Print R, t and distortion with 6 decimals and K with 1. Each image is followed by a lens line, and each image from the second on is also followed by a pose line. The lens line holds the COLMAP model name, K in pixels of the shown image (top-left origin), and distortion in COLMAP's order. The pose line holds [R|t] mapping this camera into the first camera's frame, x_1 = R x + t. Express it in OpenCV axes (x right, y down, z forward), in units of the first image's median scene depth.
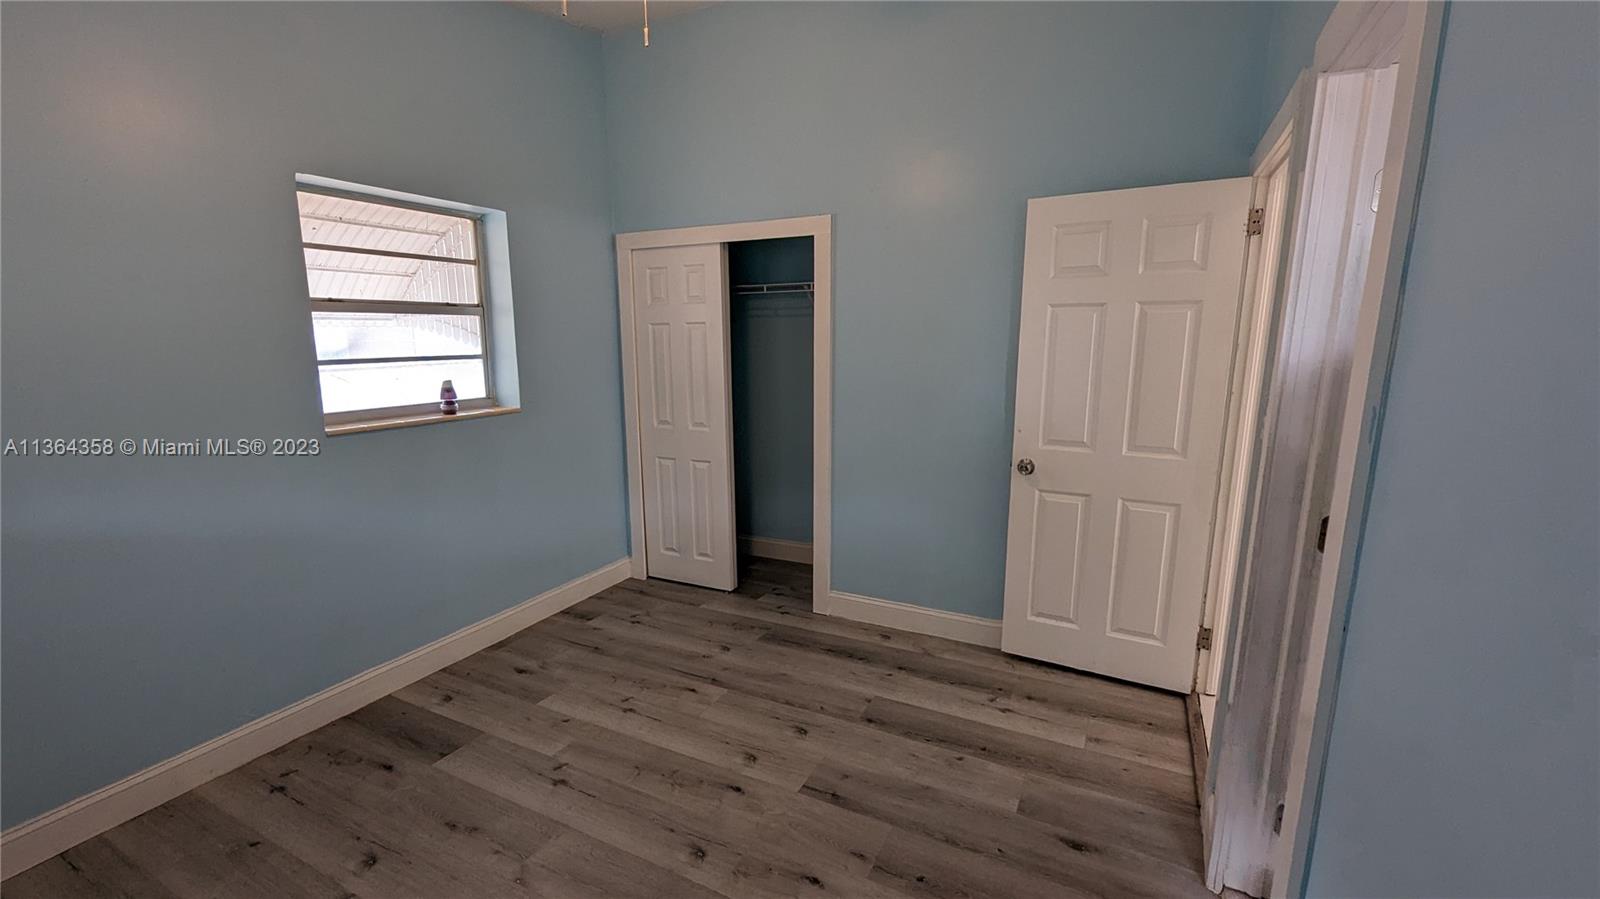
lens RADIAL K [[670.6, 0, 792.0], [0, 670.6, 449.1], [0, 0, 1]] dist [-0.003012, 0.000046]
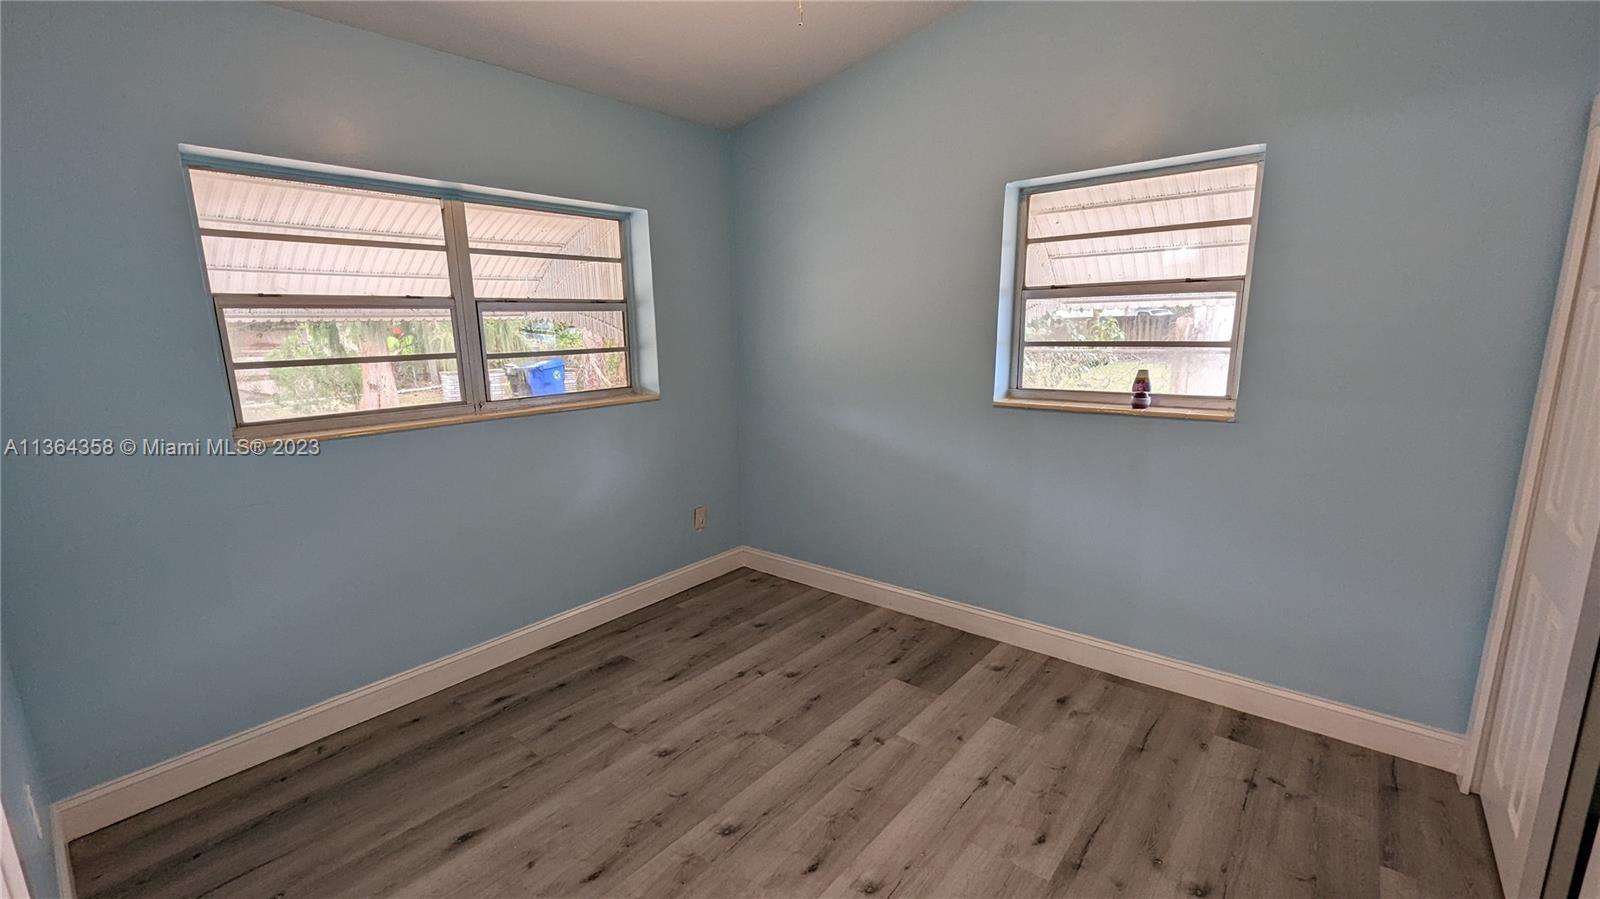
lens RADIAL K [[670.6, 0, 790.3], [0, 670.6, 459.5], [0, 0, 1]] dist [-0.003012, 0.000046]
pose [[-0.211022, 0.201691, -0.956447, 0.490571], [-0.154154, 0.959369, 0.236319, -0.138978], [0.965249, 0.197309, -0.171356, 0.803567]]
